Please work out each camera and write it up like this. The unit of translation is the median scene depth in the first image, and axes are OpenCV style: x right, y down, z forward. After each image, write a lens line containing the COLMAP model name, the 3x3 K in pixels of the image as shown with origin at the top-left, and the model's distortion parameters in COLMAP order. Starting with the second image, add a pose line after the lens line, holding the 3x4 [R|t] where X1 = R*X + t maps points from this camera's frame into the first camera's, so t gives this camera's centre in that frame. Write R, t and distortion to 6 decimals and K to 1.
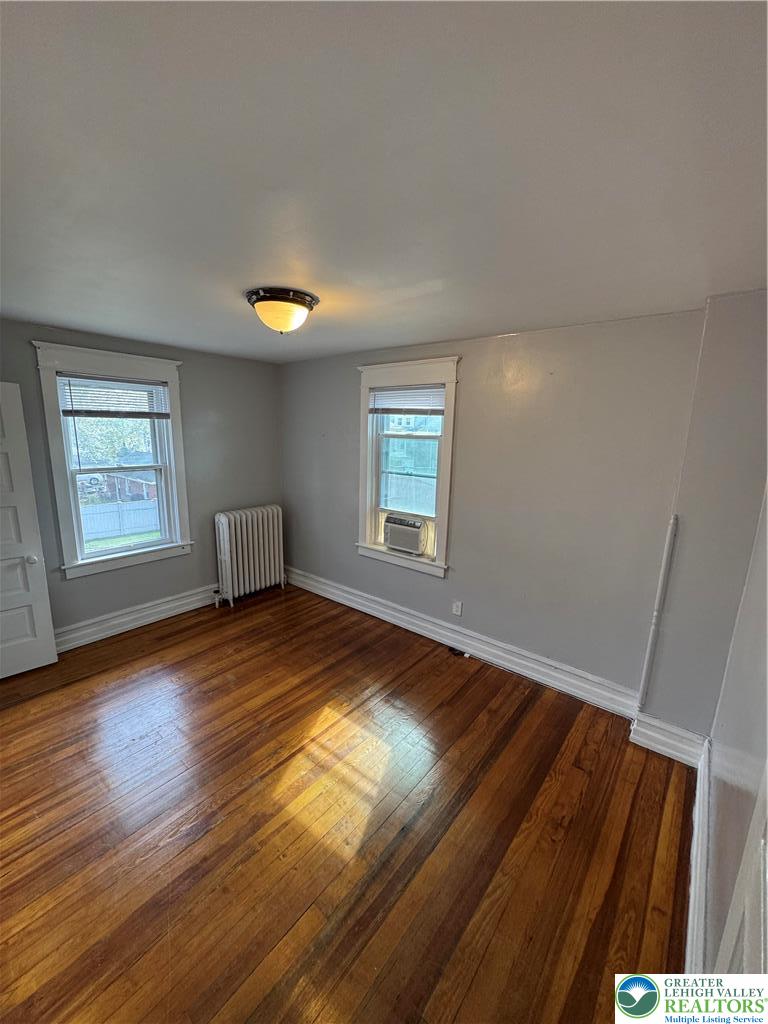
lens RADIAL K [[405.2, 0, 384.4], [0, 405.2, 508.2], [0, 0, 1]] dist [-0.006066, 0.000103]
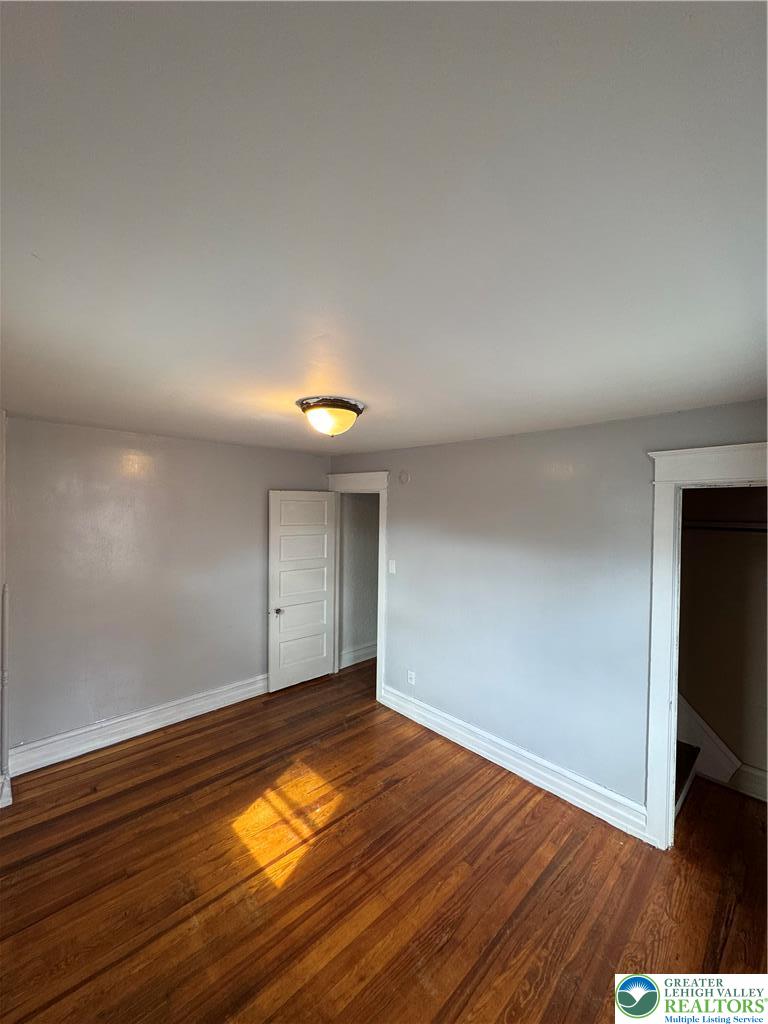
lens RADIAL K [[405.2, 0, 381.0], [0, 405.2, 510.8], [0, 0, 1]] dist [-0.006066, 0.000103]
pose [[-0.990329, -0.038441, 0.133305, -0.450134], [-0.010962, 0.979524, 0.201029, -0.388464], [-0.138304, 0.197623, -0.970473, 1.740318]]
